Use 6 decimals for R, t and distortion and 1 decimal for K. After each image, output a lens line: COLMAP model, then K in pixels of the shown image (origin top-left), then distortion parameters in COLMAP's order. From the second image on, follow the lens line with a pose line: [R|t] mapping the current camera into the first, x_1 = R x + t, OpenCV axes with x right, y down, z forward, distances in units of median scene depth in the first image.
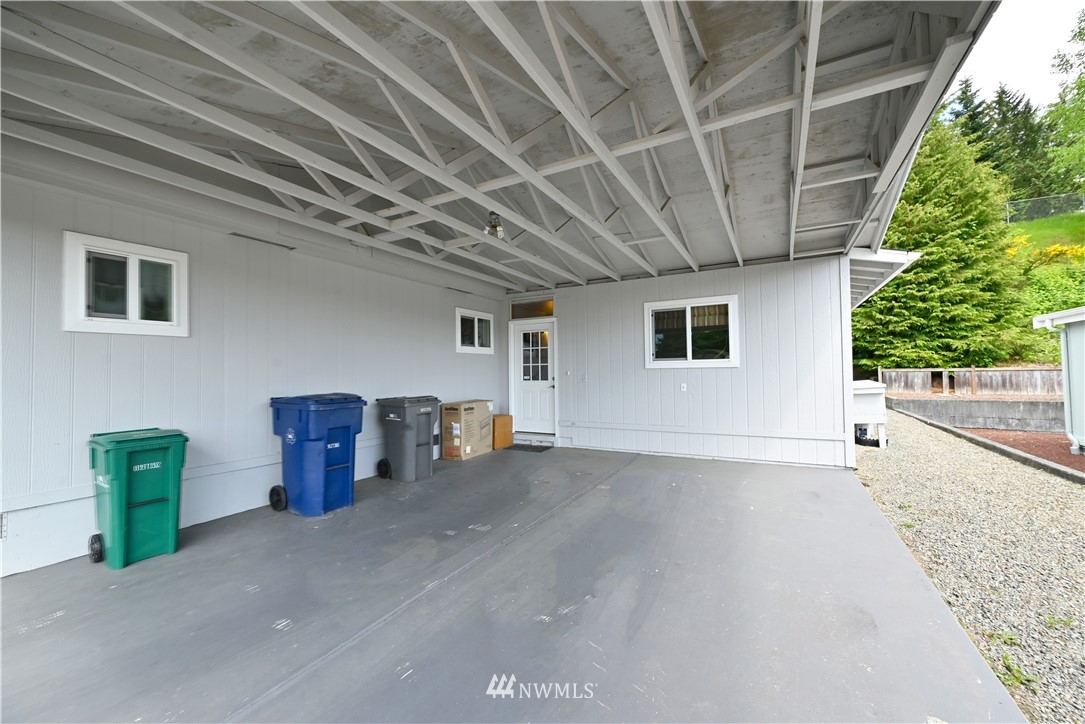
lens RADIAL K [[434.5, 0, 540.6], [0, 434.5, 362.4], [0, 0, 1]] dist [-0.002917, 0.001093]
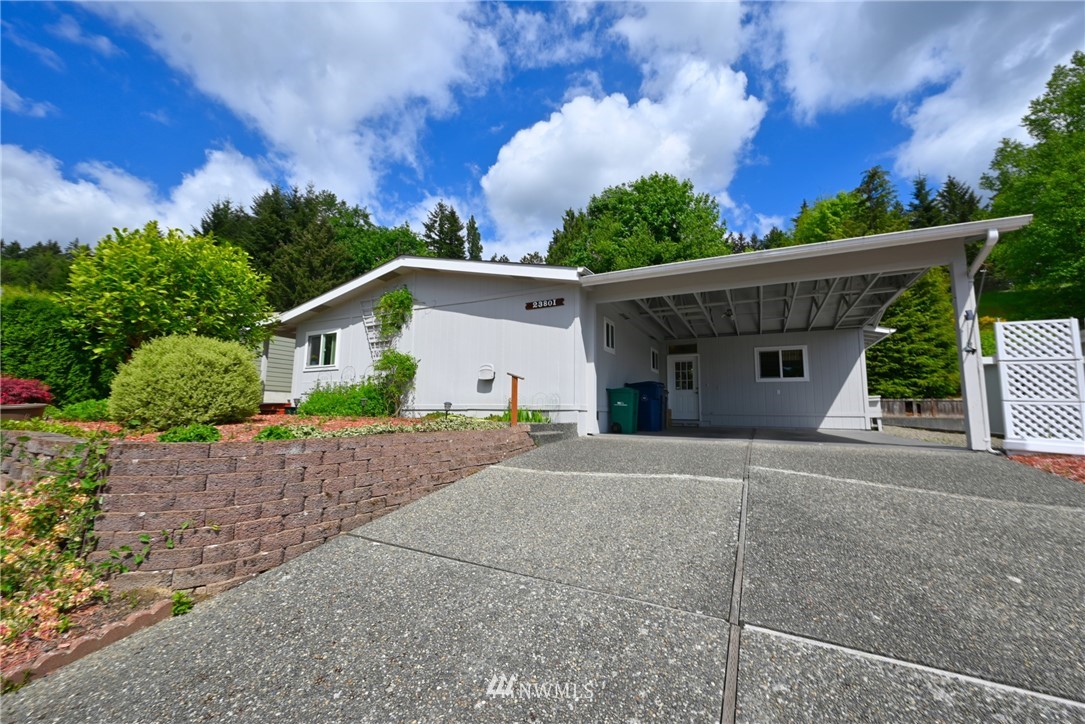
lens RADIAL K [[434.5, 0, 541.7], [0, 434.5, 360.0], [0, 0, 1]] dist [-0.002917, 0.001093]
pose [[0.998753, 0.035418, 0.035183, -0.382275], [-0.031938, 0.994967, -0.094974, 0.063735], [-0.038370, 0.093732, 0.994858, -0.424114]]
